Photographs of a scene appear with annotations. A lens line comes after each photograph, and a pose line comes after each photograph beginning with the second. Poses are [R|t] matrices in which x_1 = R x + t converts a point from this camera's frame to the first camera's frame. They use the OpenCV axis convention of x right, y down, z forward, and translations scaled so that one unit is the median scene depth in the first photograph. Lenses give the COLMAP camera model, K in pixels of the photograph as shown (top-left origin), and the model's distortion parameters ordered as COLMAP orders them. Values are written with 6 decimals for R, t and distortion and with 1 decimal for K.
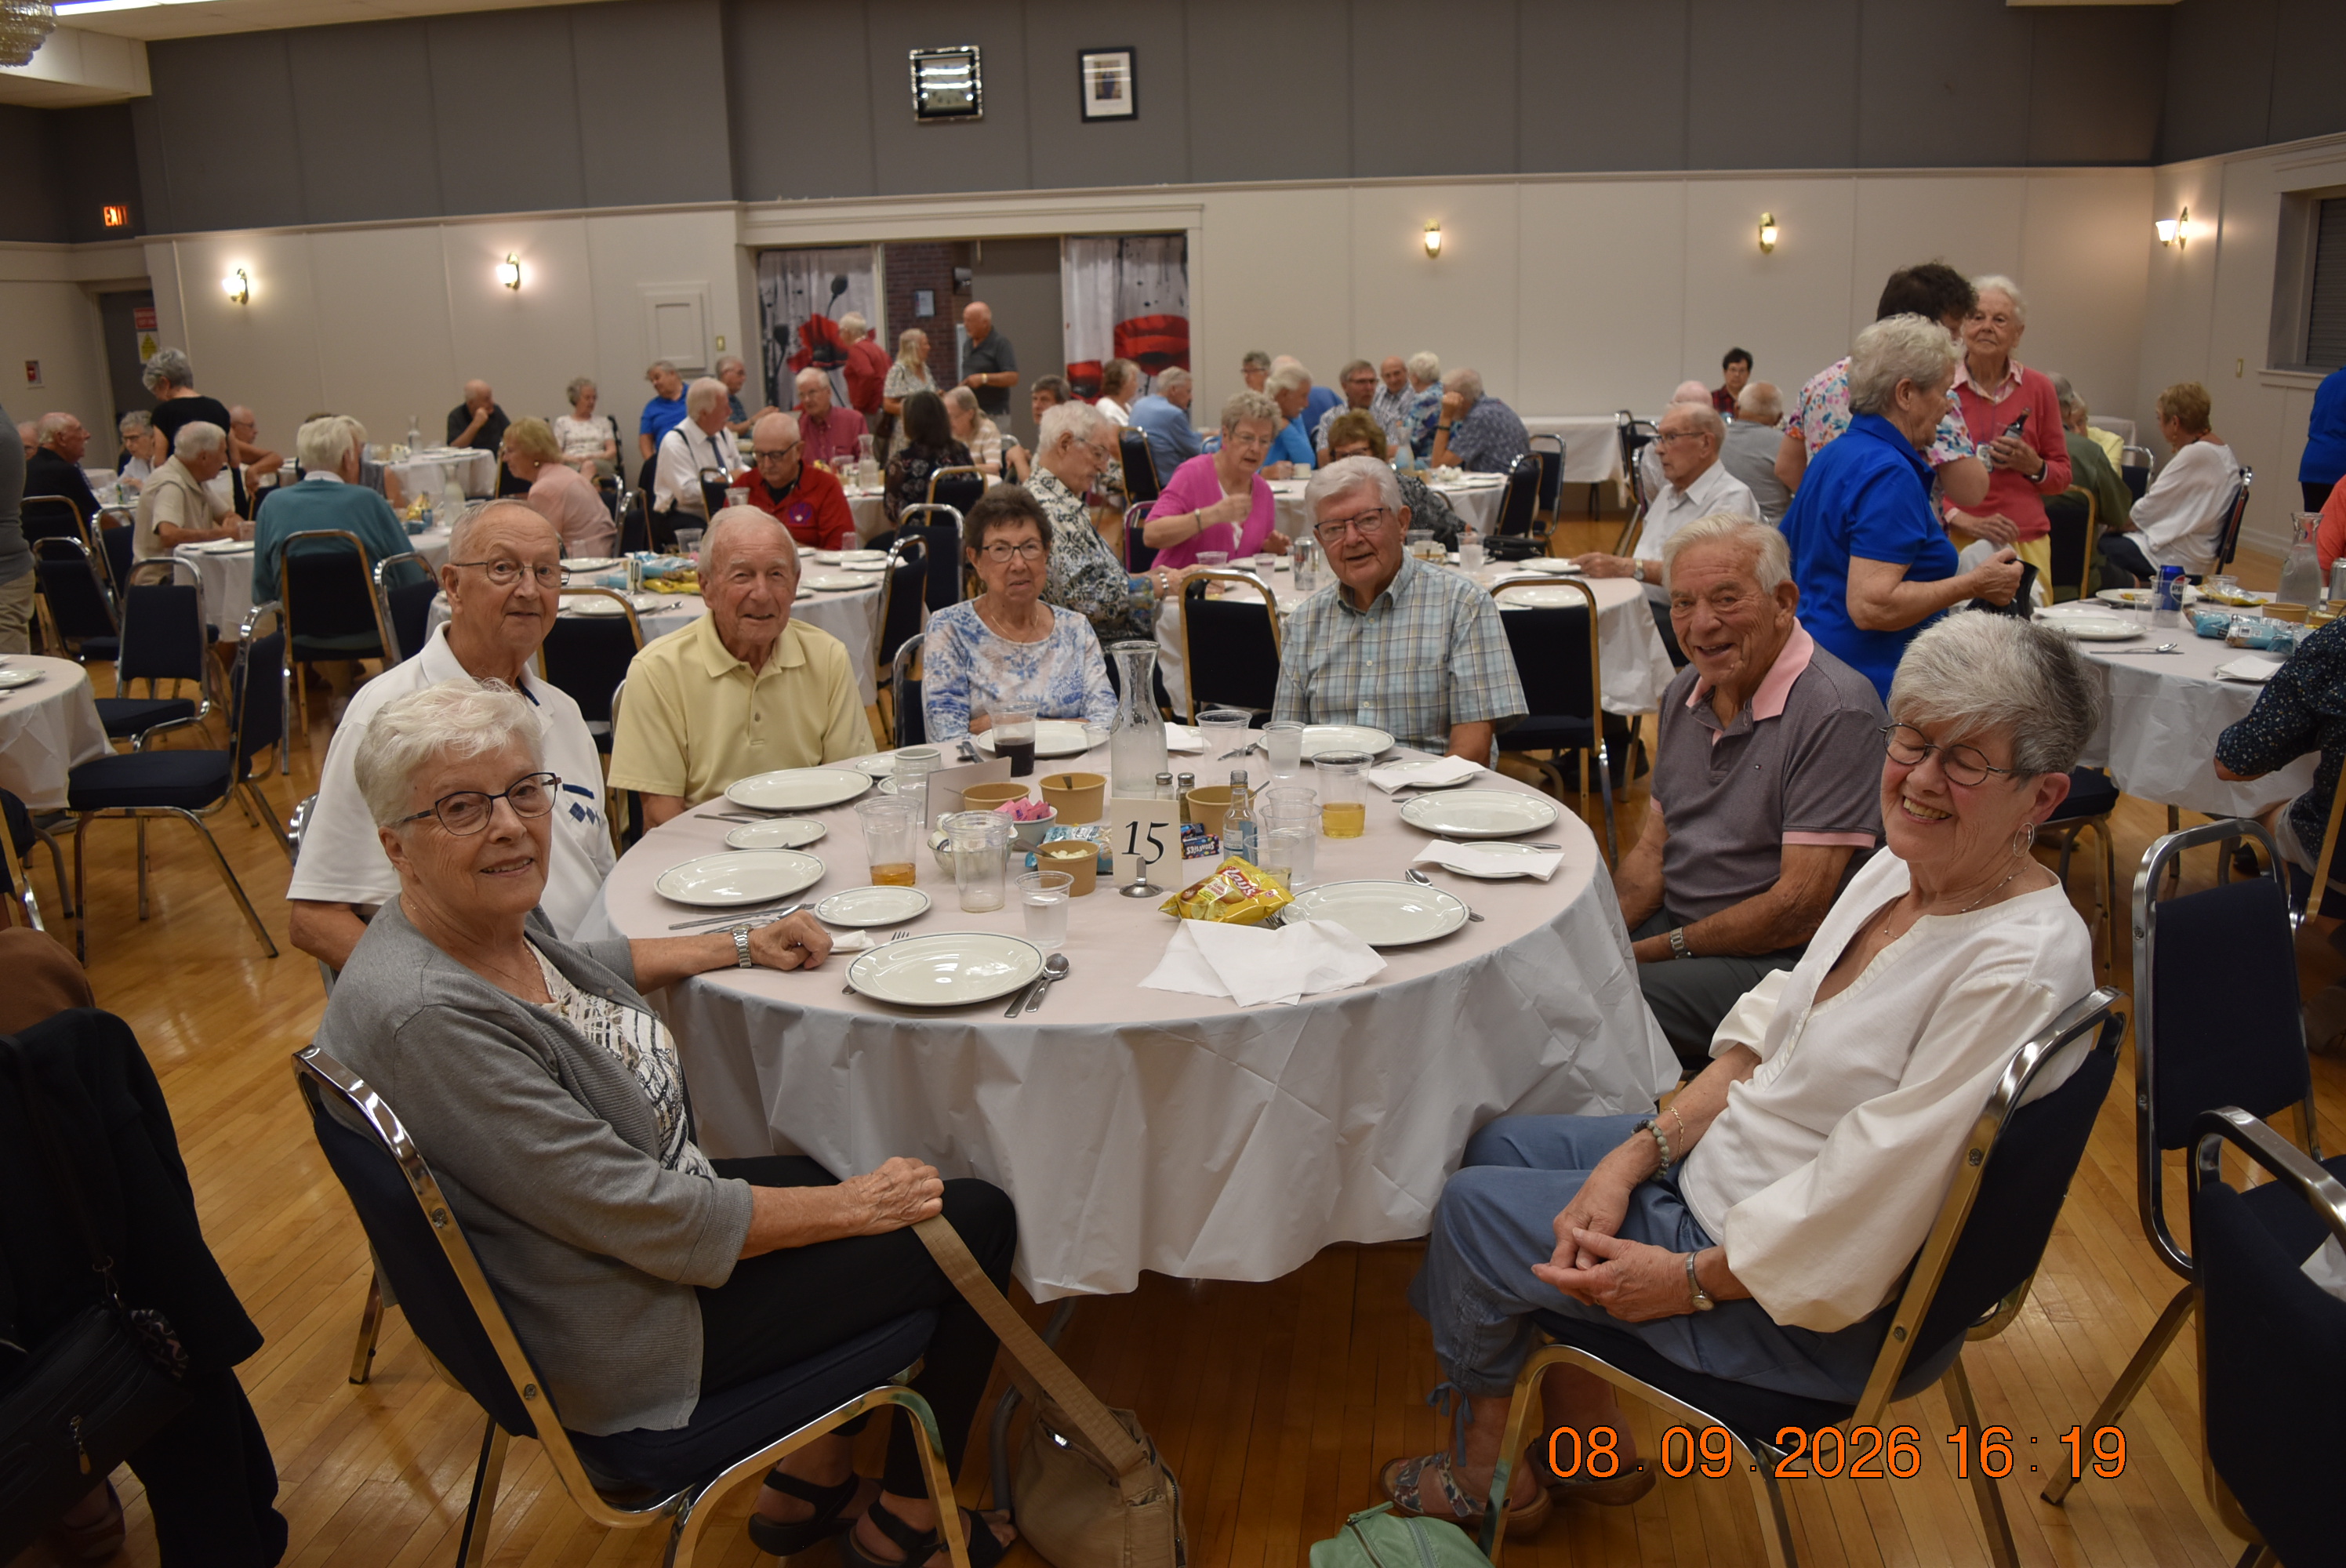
lens RADIAL K [[1860.2, 0, 1163.2], [0, 1860.2, 778.7], [0, 0, 1]] dist [-0.083462, 0.008460]
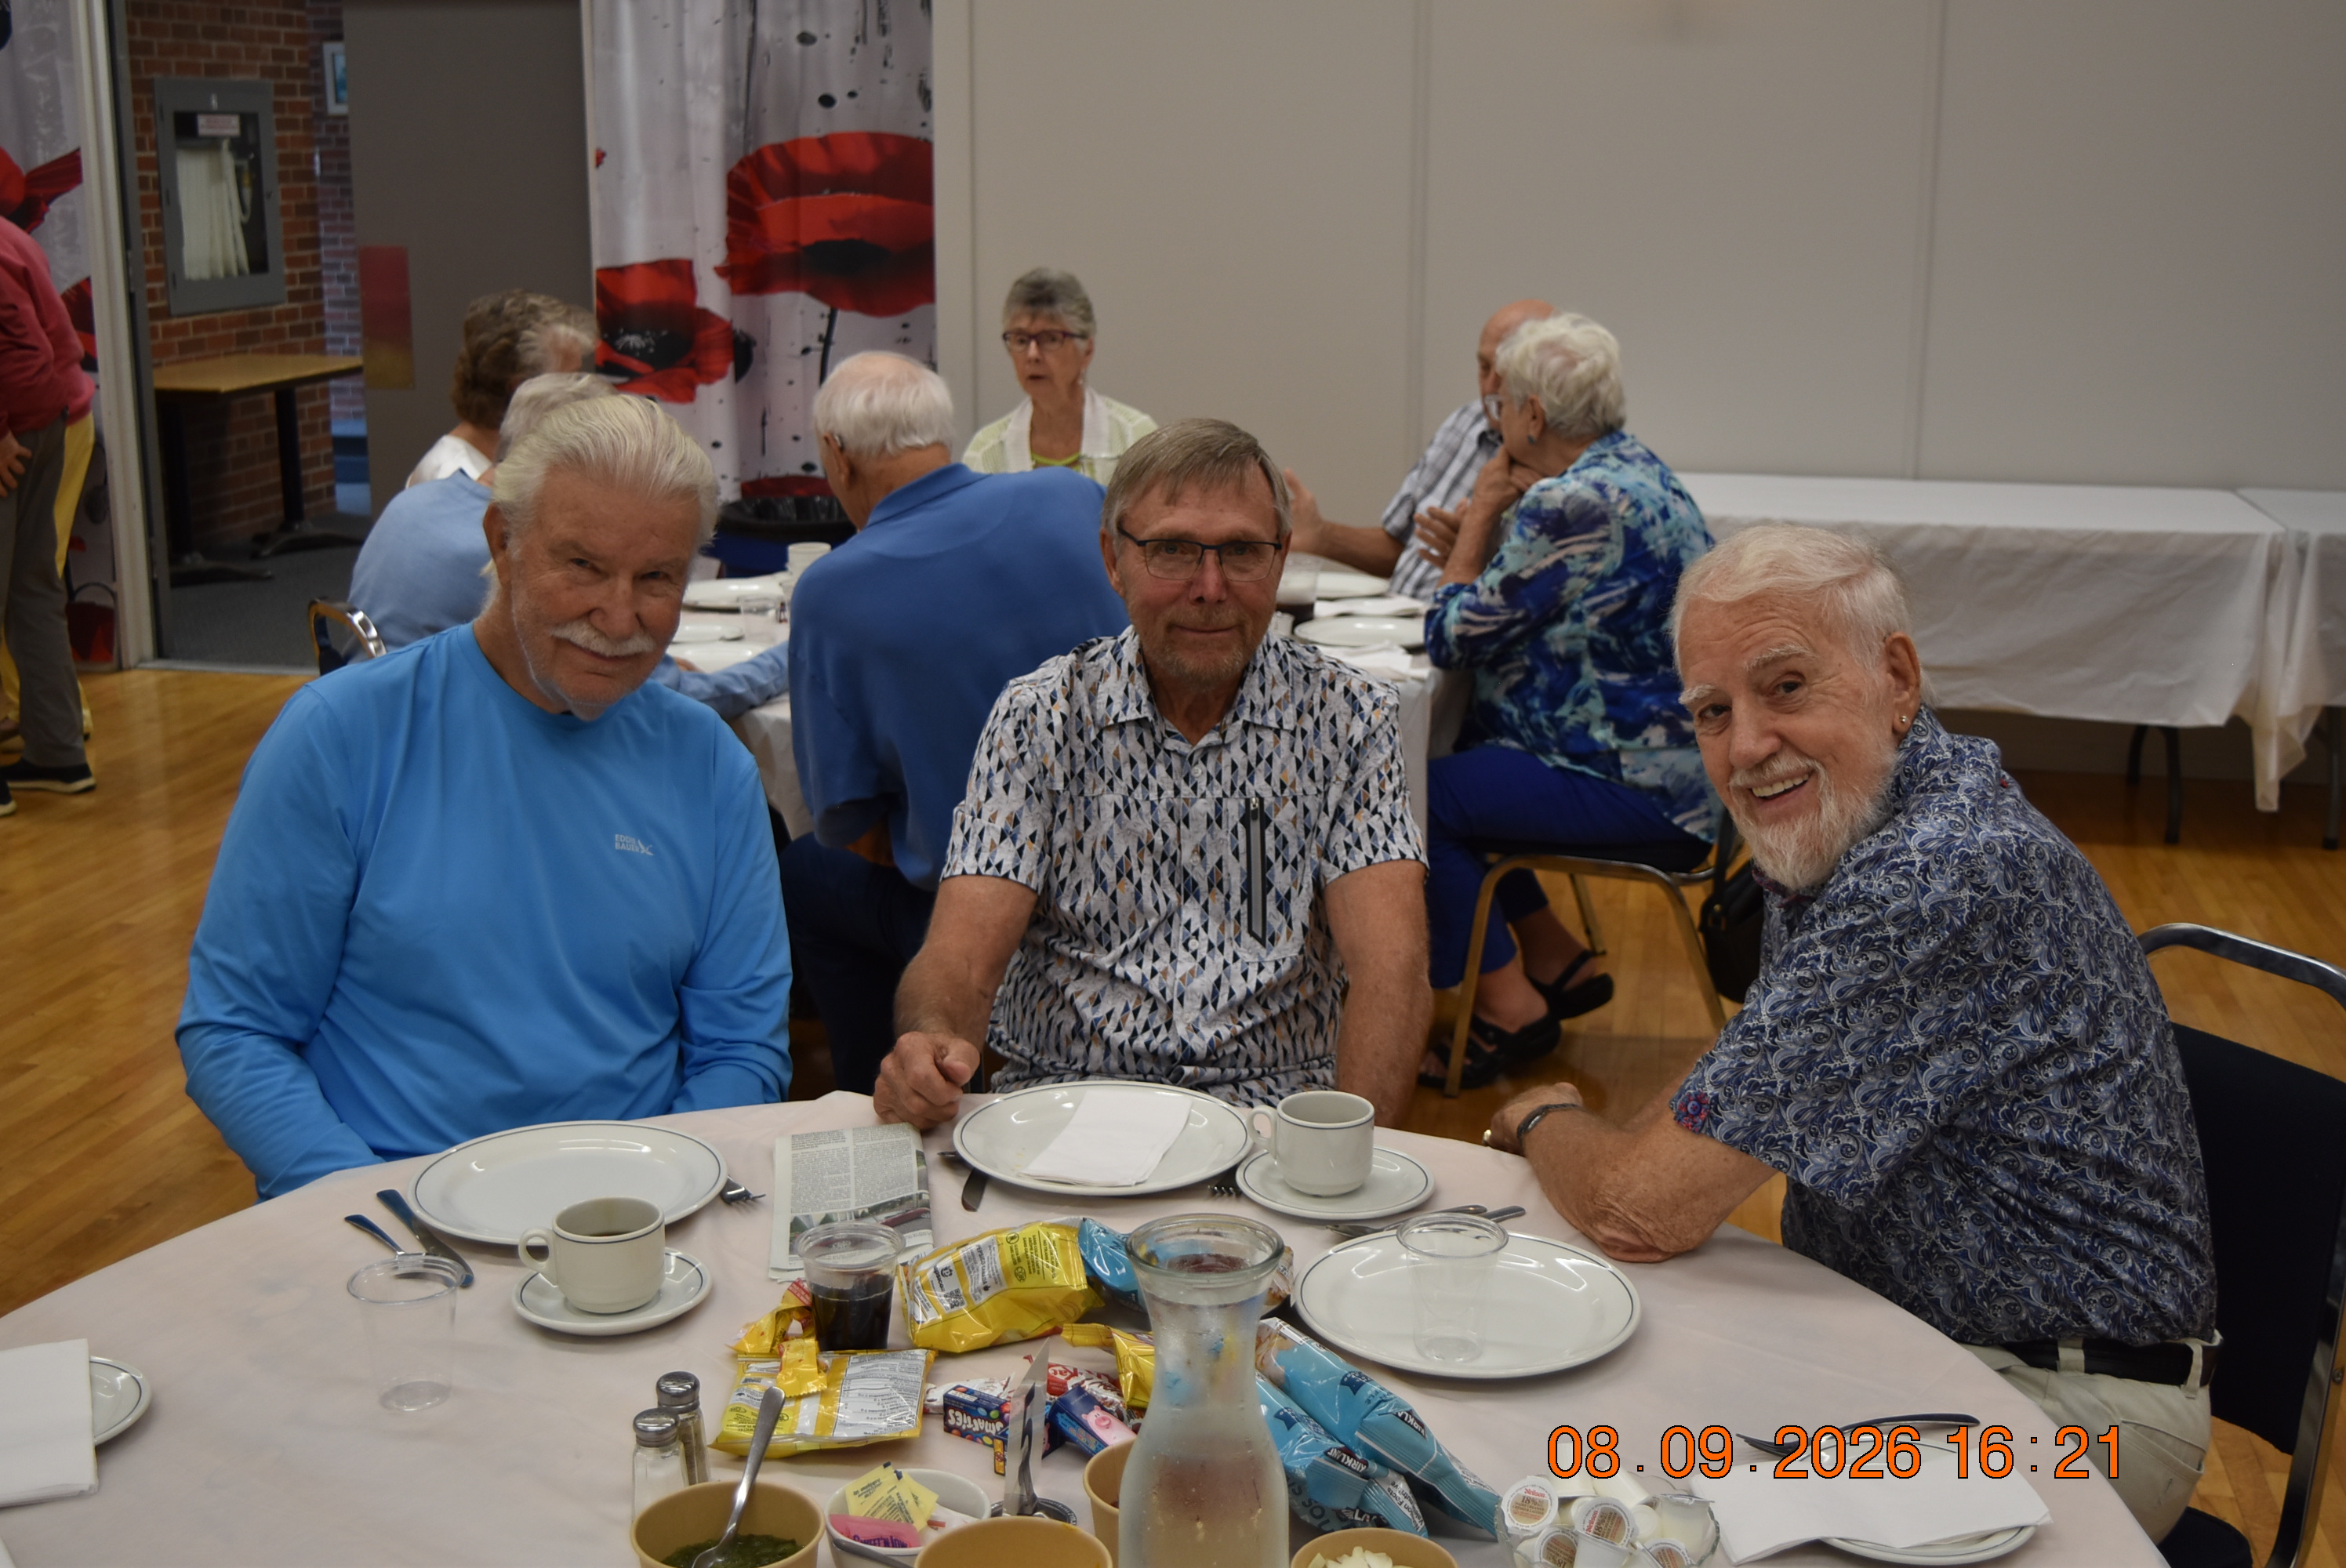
lens RADIAL K [[2794.1, 0, 1173.0], [0, 2794.1, 800.7], [0, 0, 1]] dist [-0.080164, 0.000000]
pose [[0.997231, 0.046510, -0.058024, 0.089531], [-0.046983, 0.998872, -0.006822, -0.127289], [0.057641, 0.009530, 0.998292, 0.495333]]
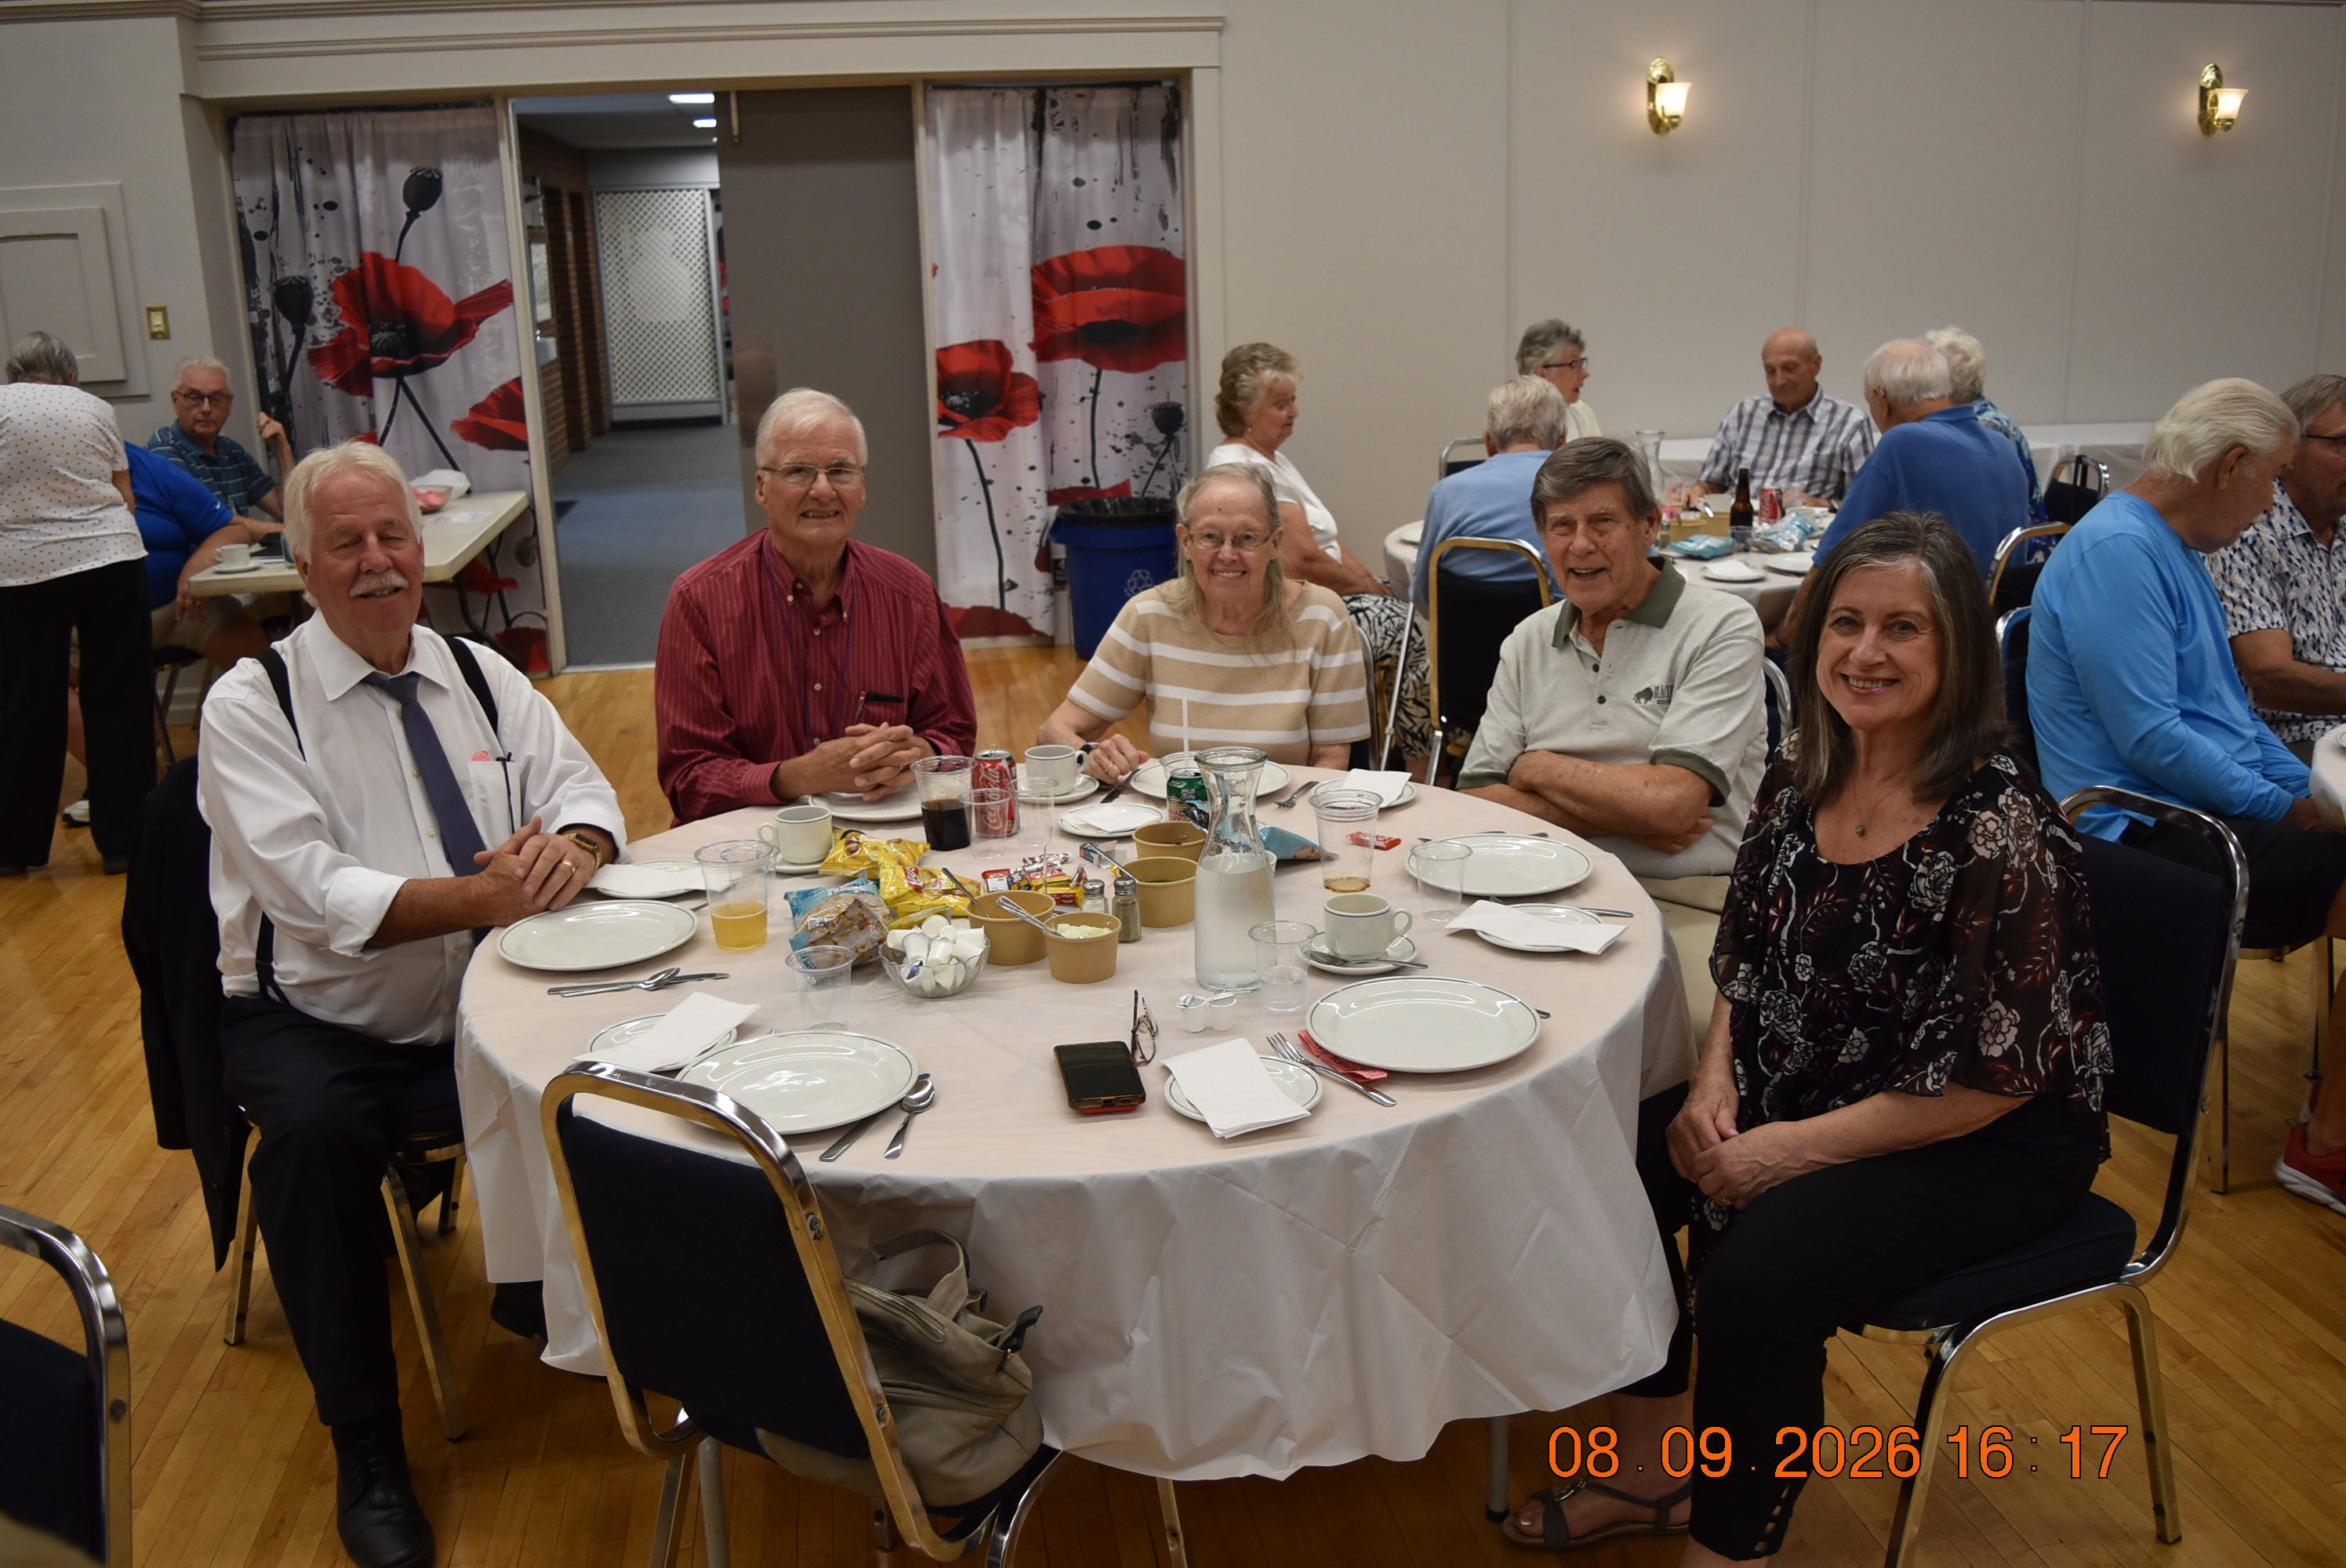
lens RADIAL K [[1989.9, 0, 1170.3], [0, 1989.9, 805.3], [0, 0, 1]] dist [-0.080388, 0.007342]
pose [[0.956234, -0.082430, 0.280754, -0.149263], [0.078048, 0.996590, 0.026773, -0.114326], [-0.282003, -0.003689, 0.959406, 0.486705]]
